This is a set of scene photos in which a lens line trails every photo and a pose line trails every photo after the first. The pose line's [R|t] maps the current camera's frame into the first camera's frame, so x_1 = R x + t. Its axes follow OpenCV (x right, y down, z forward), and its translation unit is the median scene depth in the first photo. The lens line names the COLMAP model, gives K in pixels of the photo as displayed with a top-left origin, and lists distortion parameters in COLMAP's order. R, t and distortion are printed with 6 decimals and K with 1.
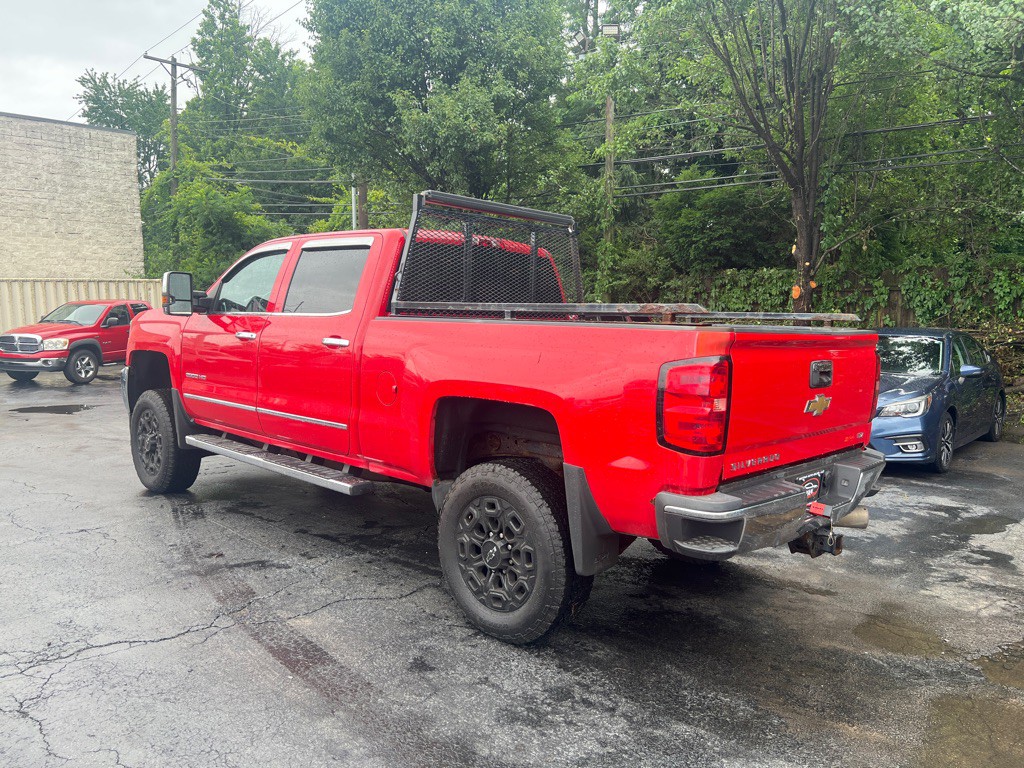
lens RADIAL K [[772.1, 0, 513.9], [0, 772.1, 384.5], [0, 0, 1]] dist [0.041442, -0.047623]
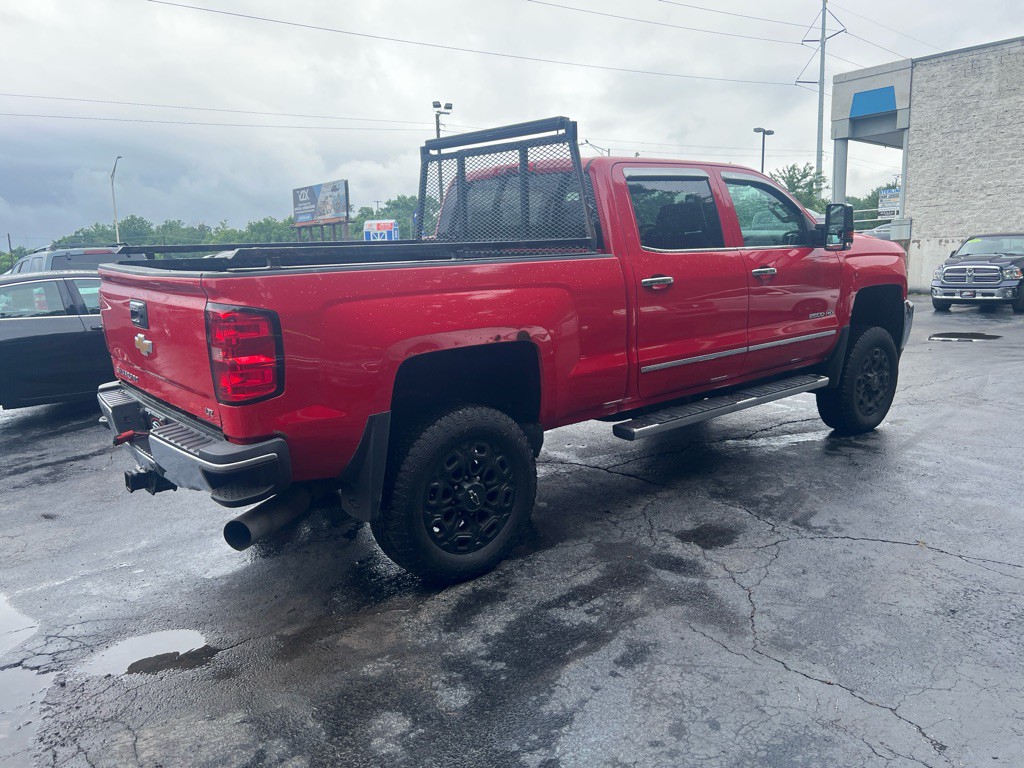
lens RADIAL K [[772.1, 0, 516.1], [0, 772.1, 386.4], [0, 0, 1]] dist [0.041442, -0.047623]
pose [[-0.114161, 0.171098, -0.978618, 0.918418], [-0.068593, 0.981350, 0.179577, -0.092235], [0.991091, 0.087627, -0.100296, 1.097647]]
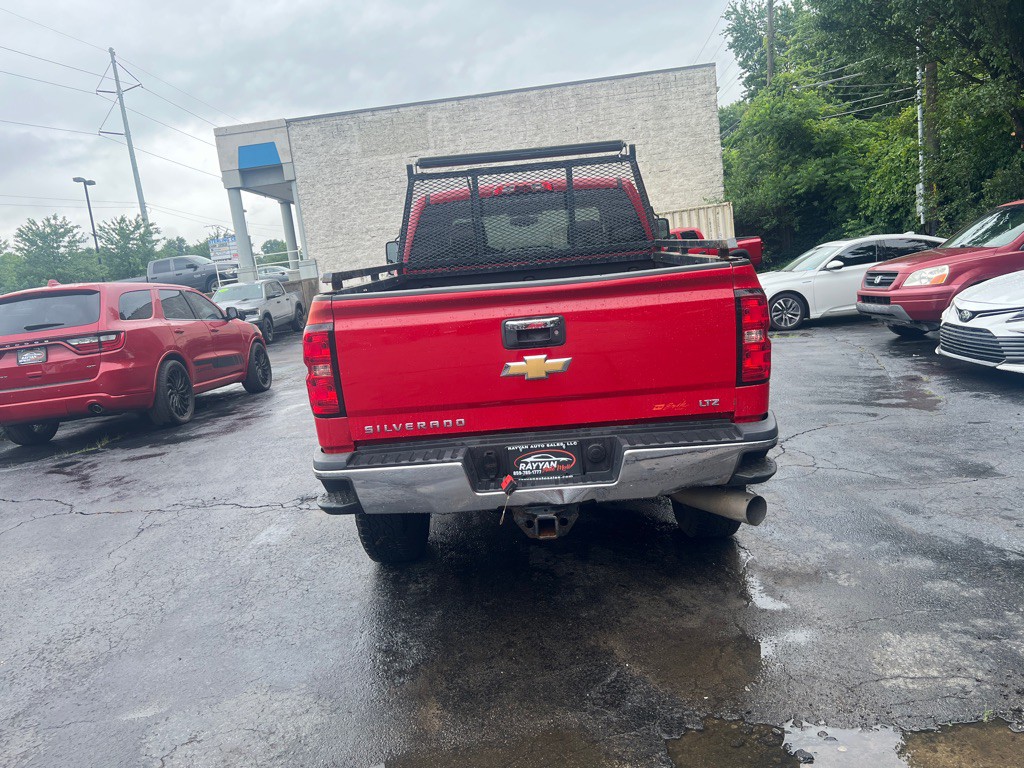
lens RADIAL K [[772.1, 0, 512.0], [0, 772.1, 382.7], [0, 0, 1]] dist [0.041442, -0.047623]
pose [[0.665707, 0.046540, -0.744761, 0.706926], [0.039700, 0.994431, 0.097628, -0.028822], [0.745157, -0.094559, 0.660152, 0.285907]]
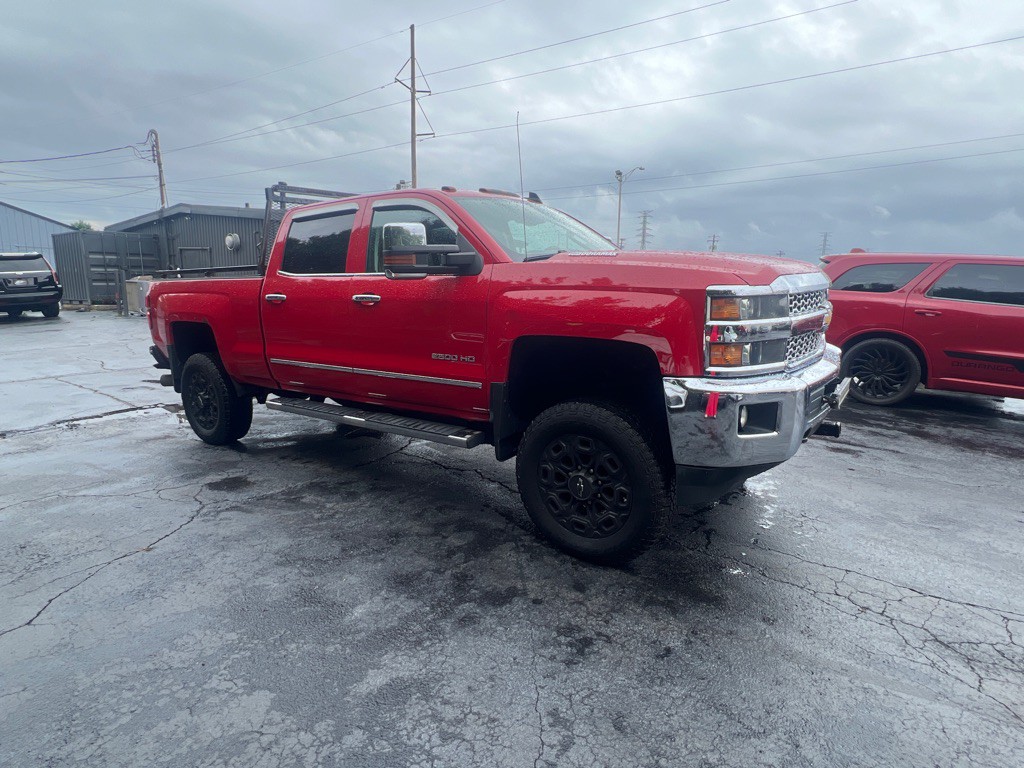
lens RADIAL K [[567.2, 0, 506.4], [0, 567.2, 379.6], [0, 0, 1]] dist [-0.000605, -0.000076]
pose [[-0.992306, 0.020723, -0.122059, -0.170971], [-0.012353, 0.964401, 0.264155, -0.171061], [0.123188, 0.263631, -0.956725, 2.018794]]
